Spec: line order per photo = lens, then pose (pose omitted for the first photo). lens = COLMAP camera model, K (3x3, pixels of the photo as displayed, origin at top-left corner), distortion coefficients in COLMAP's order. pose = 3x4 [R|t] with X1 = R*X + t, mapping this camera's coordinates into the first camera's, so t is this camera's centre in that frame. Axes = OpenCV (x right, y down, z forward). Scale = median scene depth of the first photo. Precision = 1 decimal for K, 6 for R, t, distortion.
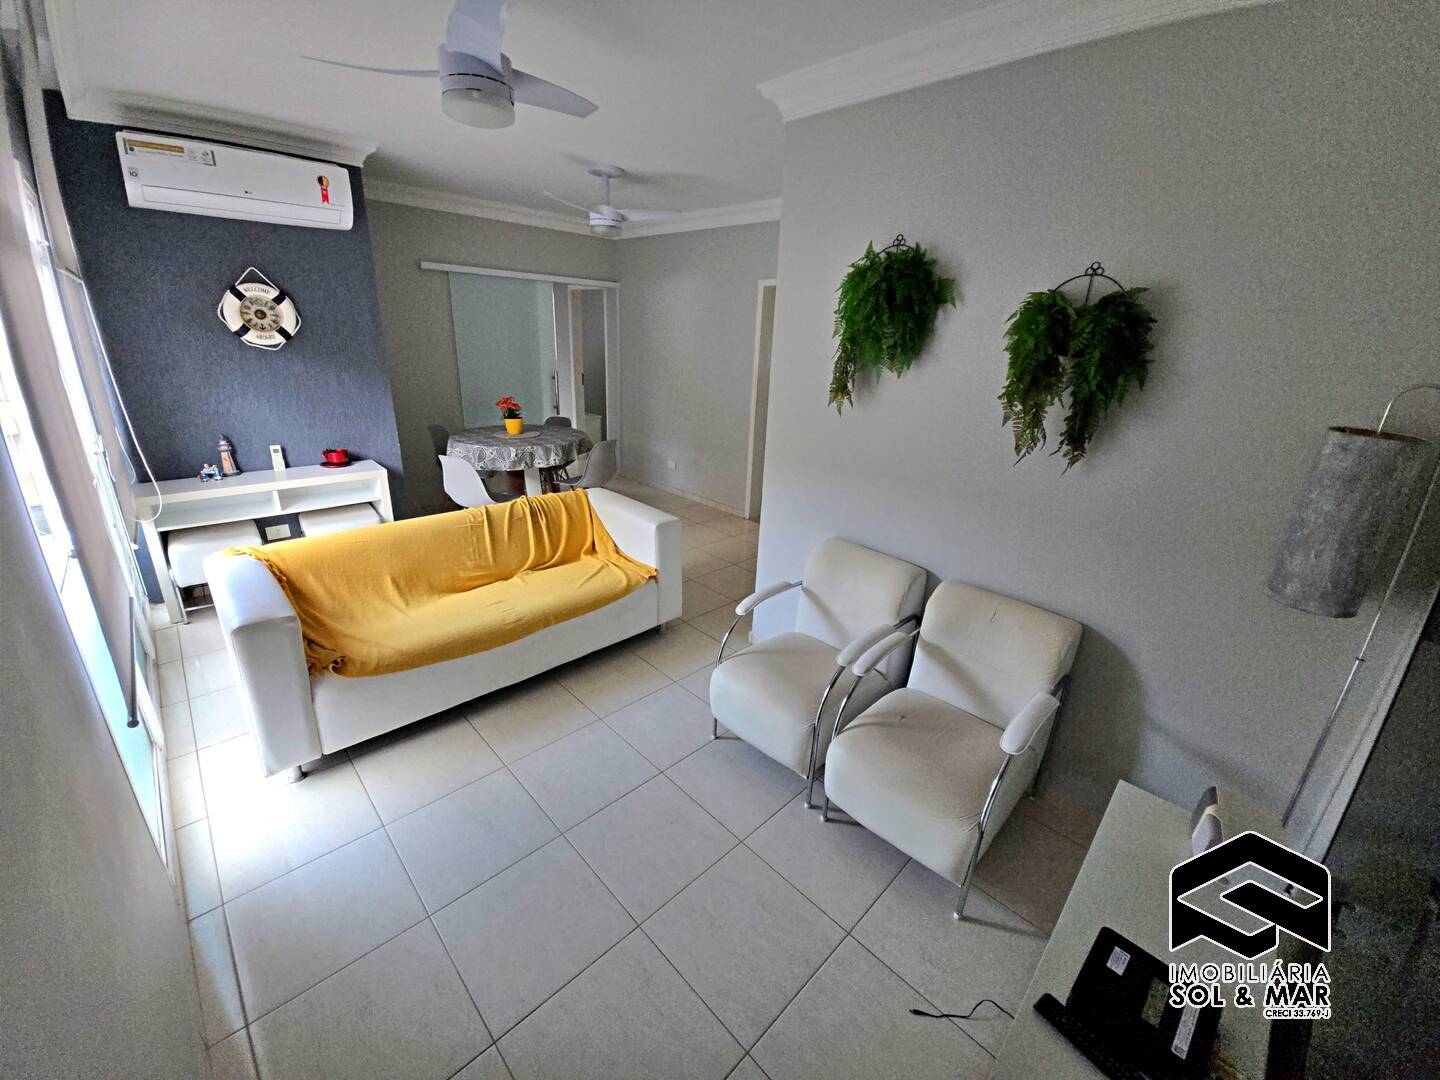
lens RADIAL K [[575.5, 0, 720.3], [0, 575.5, 530.7], [0, 0, 1]] dist [-0.008247, -0.000473]
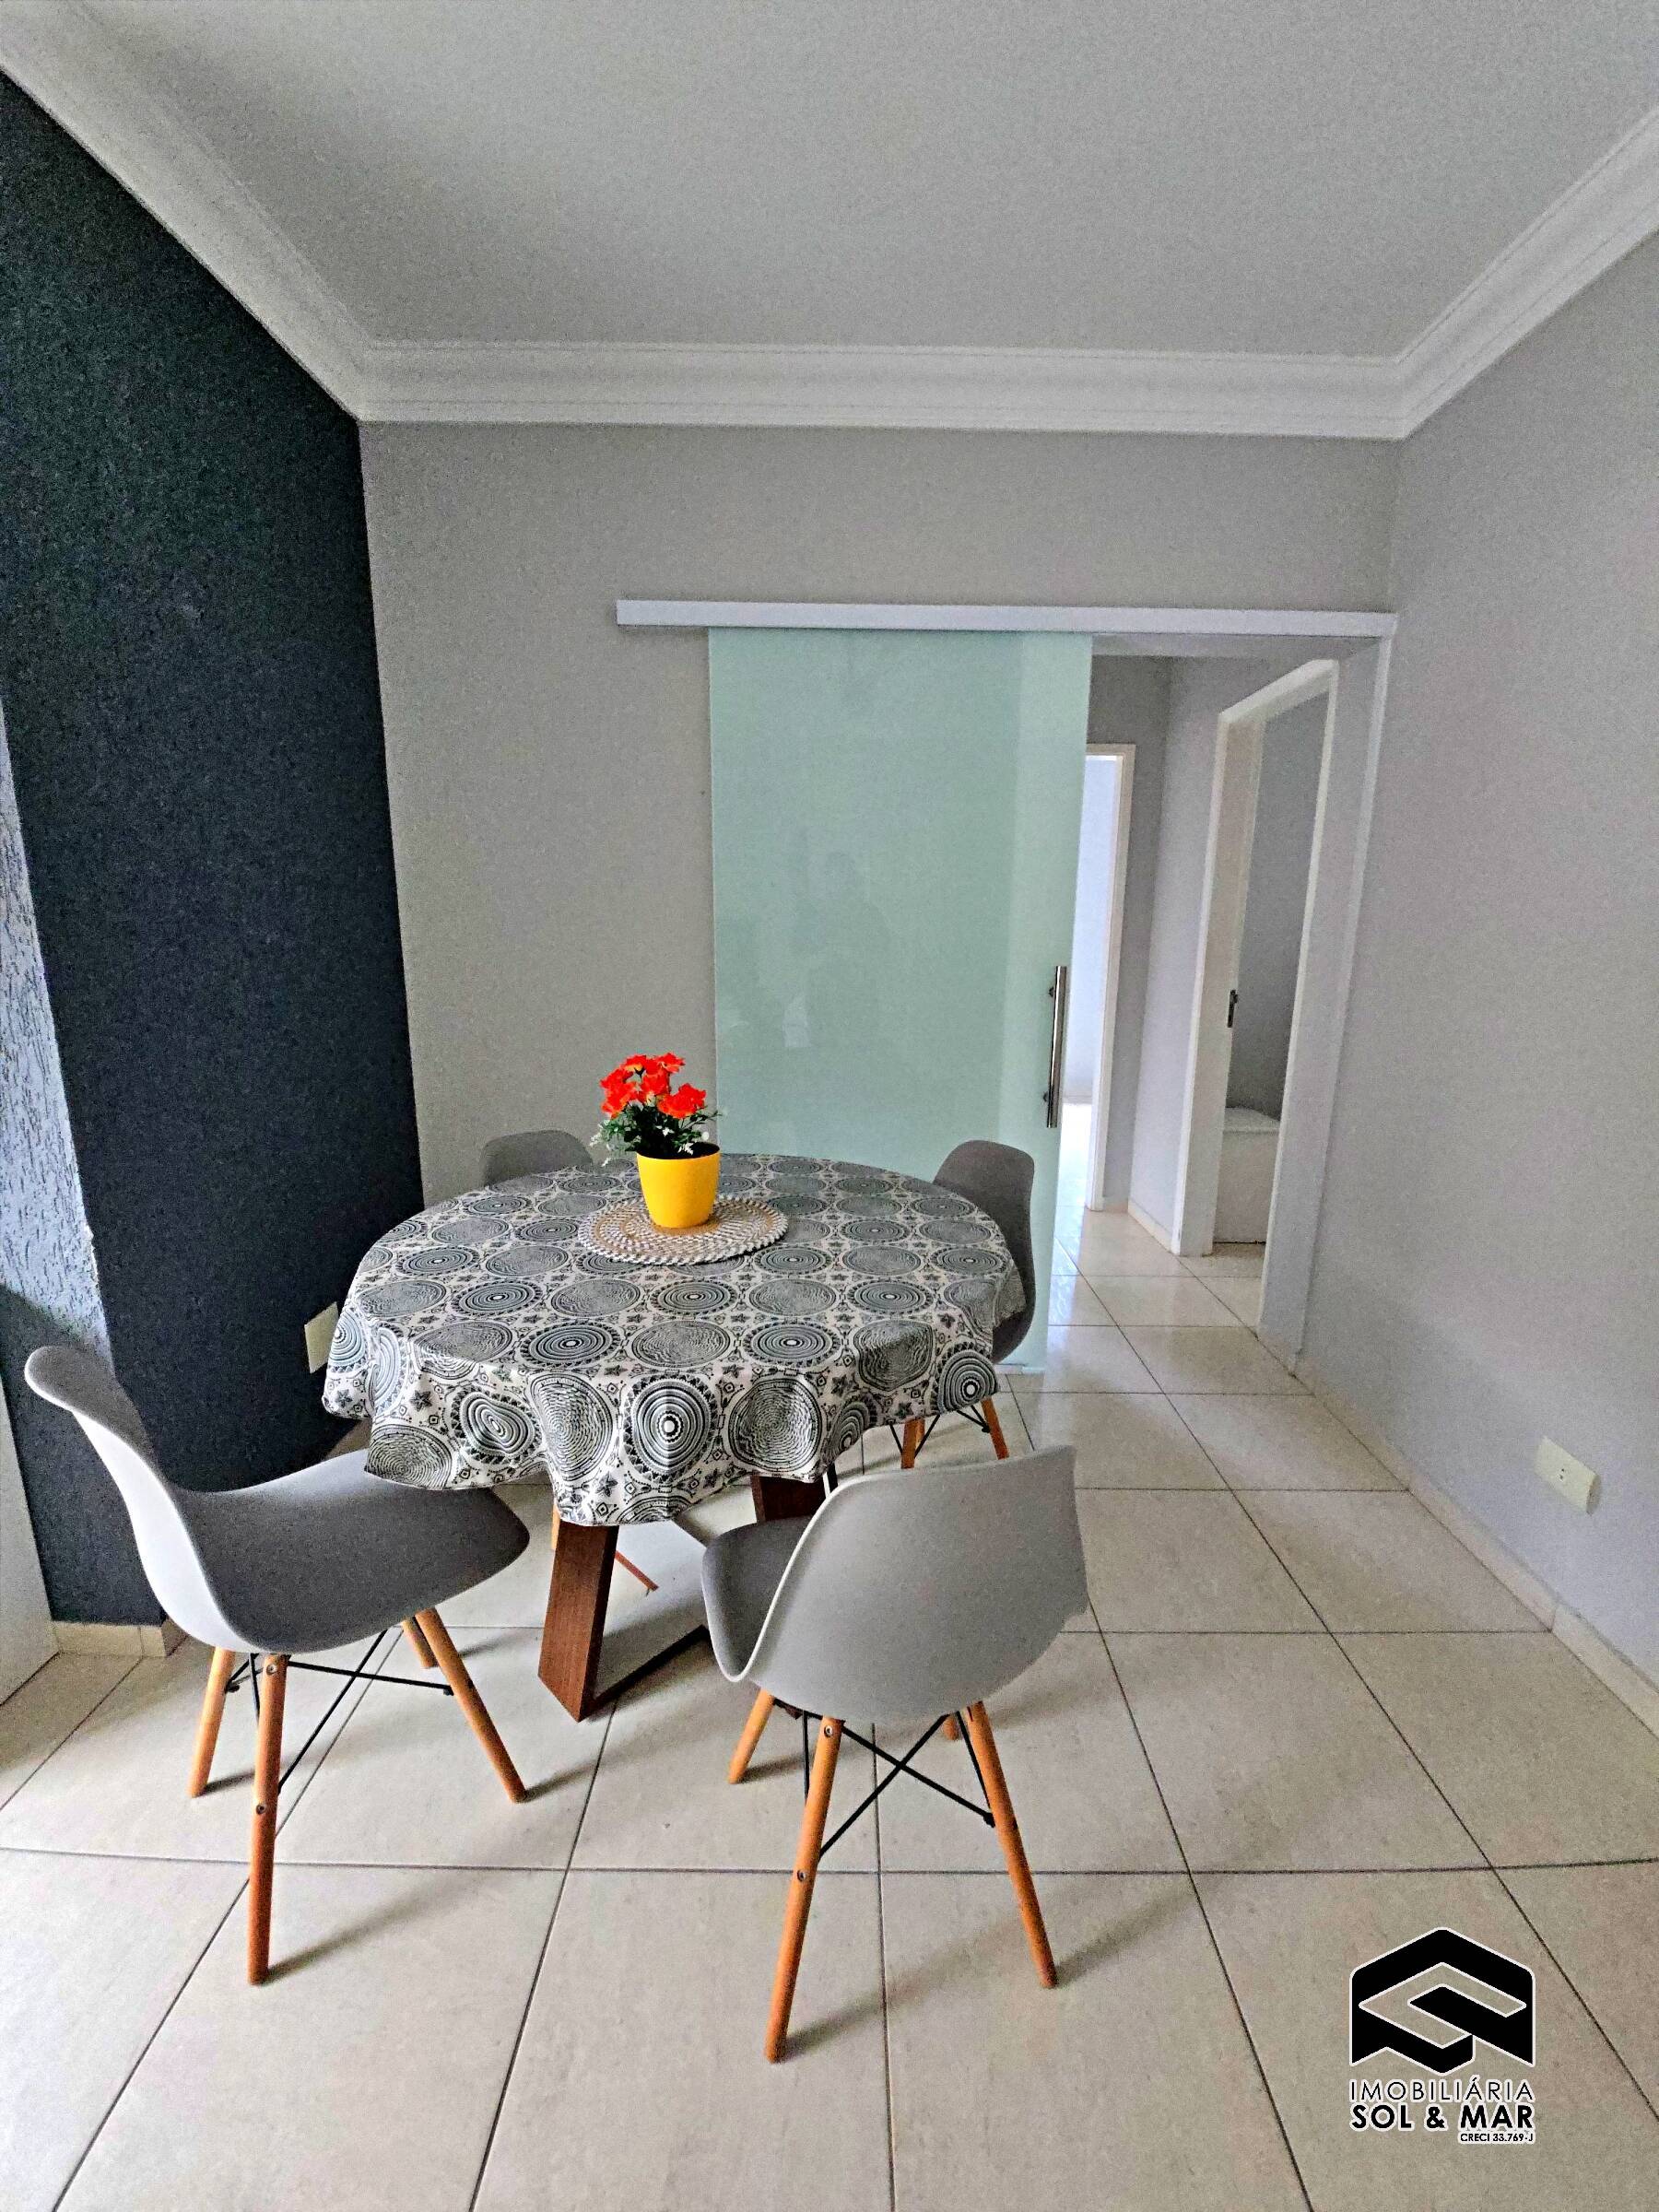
lens RADIAL K [[884.1, 0, 834.4], [0, 884.1, 1115.8], [0, 0, 1]] dist [-0.008247, -0.000473]
pose [[0.719399, 0.110169, -0.685804, -0.125897], [-0.210141, 0.975593, -0.063713, -0.272242], [0.662047, 0.189950, 0.724992, 1.084416]]
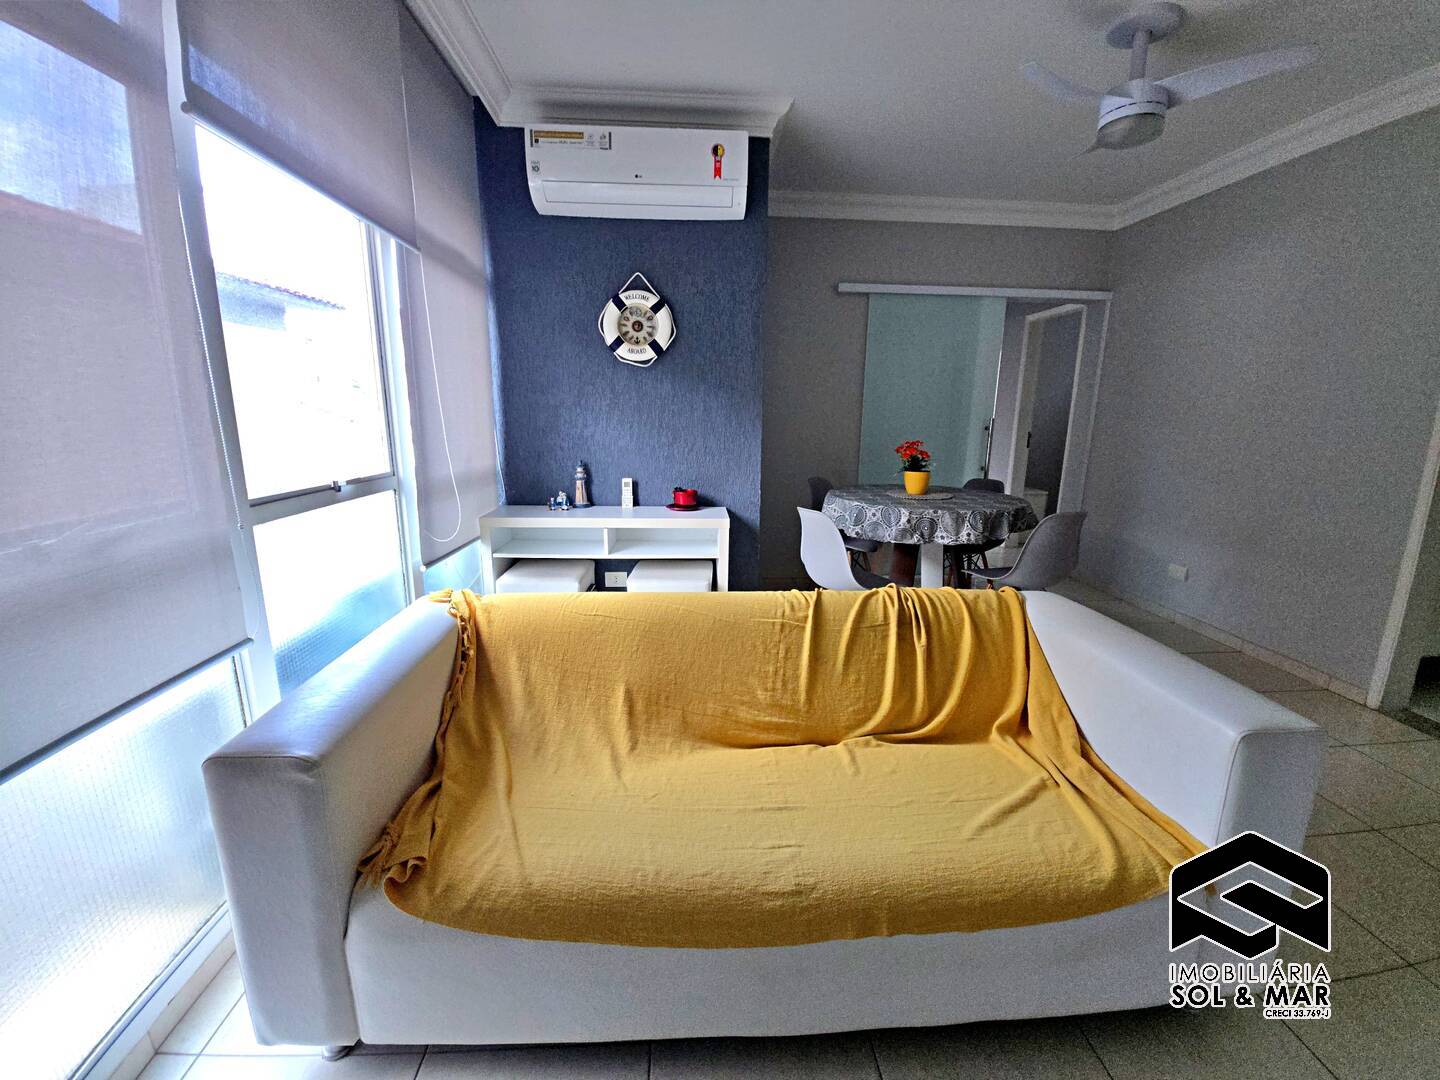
lens RADIAL K [[575.5, 0, 720.3], [0, 575.5, 530.7], [0, 0, 1]] dist [-0.008247, -0.000473]
pose [[0.761809, 0.101170, -0.639853, -0.121900], [-0.195972, 0.977440, -0.078776, -0.033257], [0.617448, 0.185406, 0.764449, 0.457001]]
